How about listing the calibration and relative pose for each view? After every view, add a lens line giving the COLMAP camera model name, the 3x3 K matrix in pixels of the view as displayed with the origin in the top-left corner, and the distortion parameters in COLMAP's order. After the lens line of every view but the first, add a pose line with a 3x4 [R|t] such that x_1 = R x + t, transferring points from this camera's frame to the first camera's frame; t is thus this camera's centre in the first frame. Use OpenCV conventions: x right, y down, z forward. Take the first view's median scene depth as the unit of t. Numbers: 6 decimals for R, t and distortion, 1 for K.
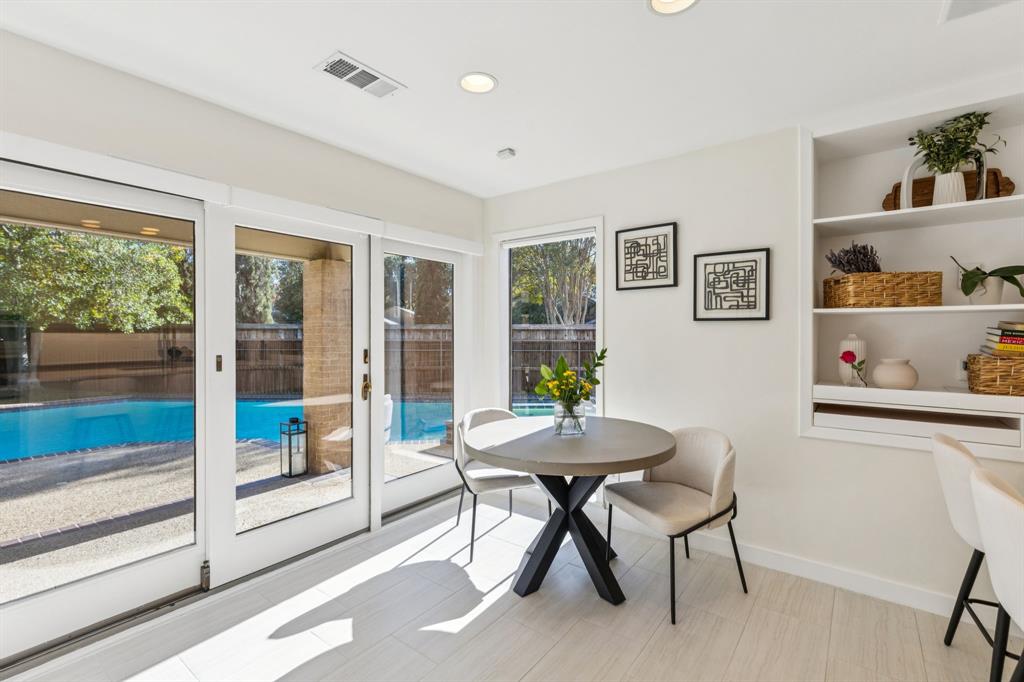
lens RADIAL K [[461.0, 0, 513.9], [0, 461.0, 335.2], [0, 0, 1]] dist [0.008053, 0.000158]
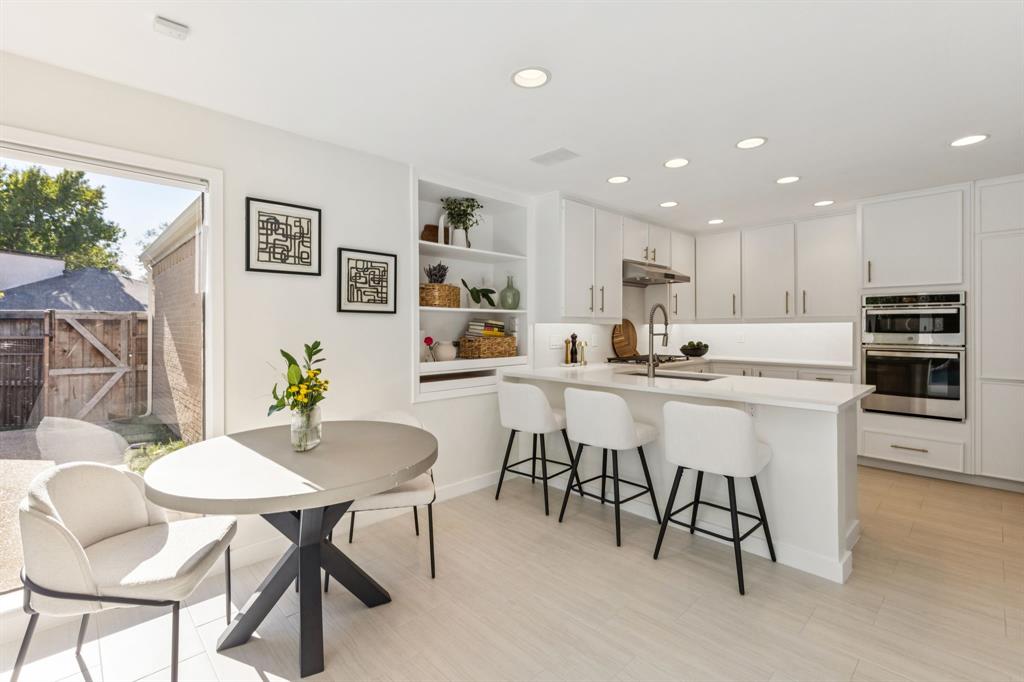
lens RADIAL K [[461.0, 0, 505.1], [0, 461.0, 328.4], [0, 0, 1]] dist [0.008053, 0.000158]
pose [[0.155546, -0.004053, 0.987820, -0.516889], [0.004693, 0.999983, 0.003364, 0.003003], [-0.987818, 0.004113, 0.155562, 0.442229]]
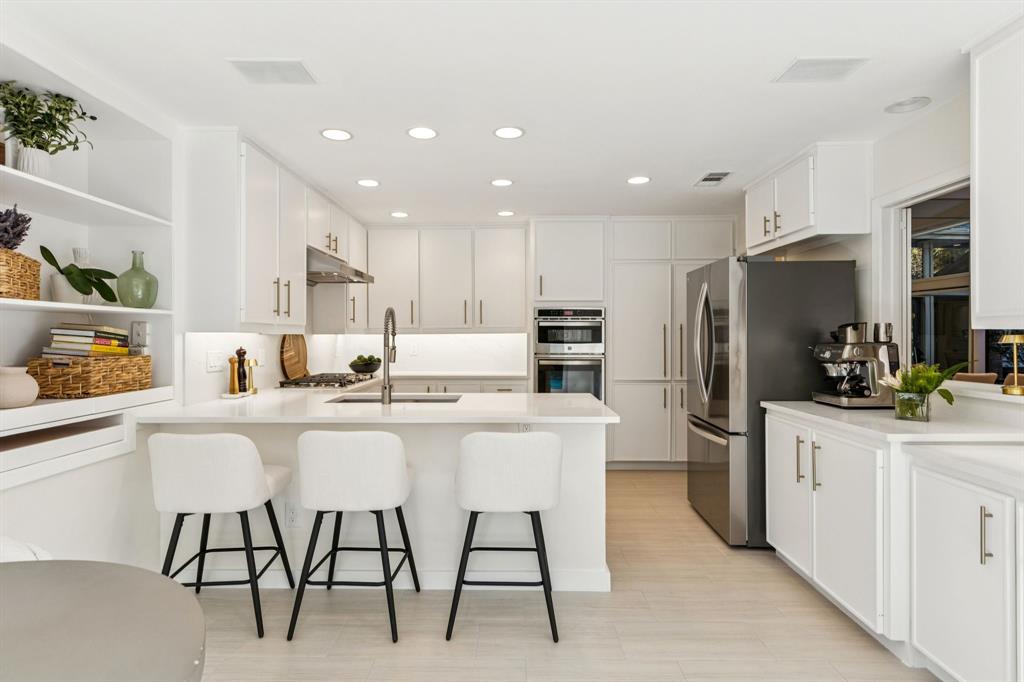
lens RADIAL K [[552.5, 0, 511.5], [0, 552.5, 335.6], [0, 0, 1]] dist [0.011056, -0.002643]
pose [[-0.602057, 0.003208, 0.798447, -0.318816], [0.004393, 0.999990, -0.000706, 0.002448], [-0.798441, 0.003082, -0.602065, 0.698379]]
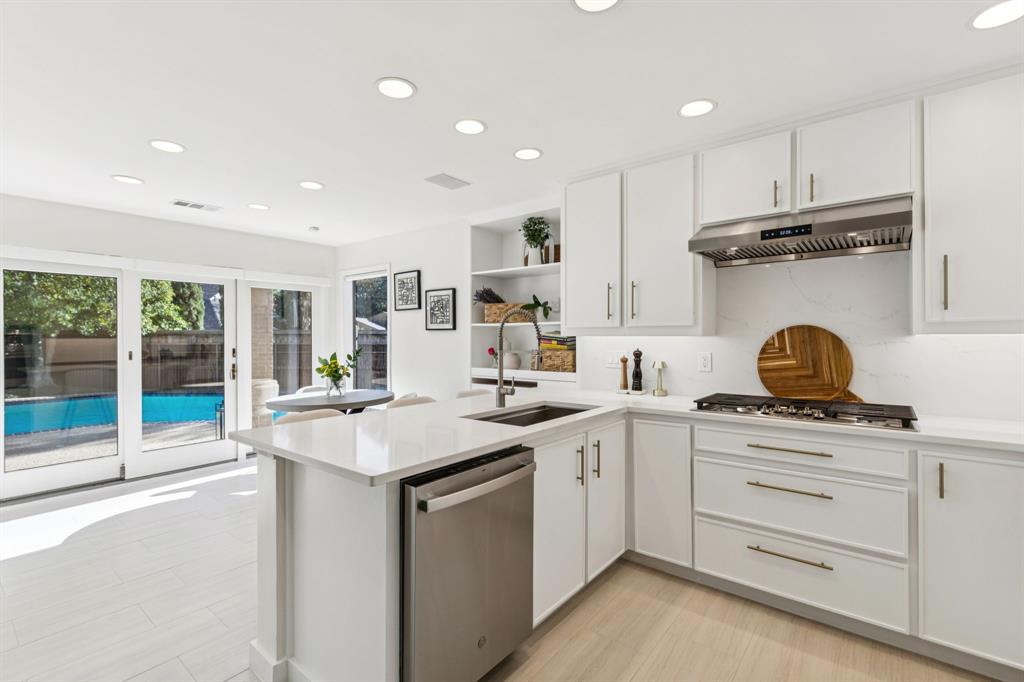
lens RADIAL K [[461.0, 0, 513.0], [0, 461.0, 337.8], [0, 0, 1]] dist [0.008053, 0.000158]
pose [[0.999712, -0.004188, -0.023614, 0.683068], [0.004148, 0.999990, -0.001709, -0.000297], [0.023620, 0.001611, 0.999720, -0.590231]]
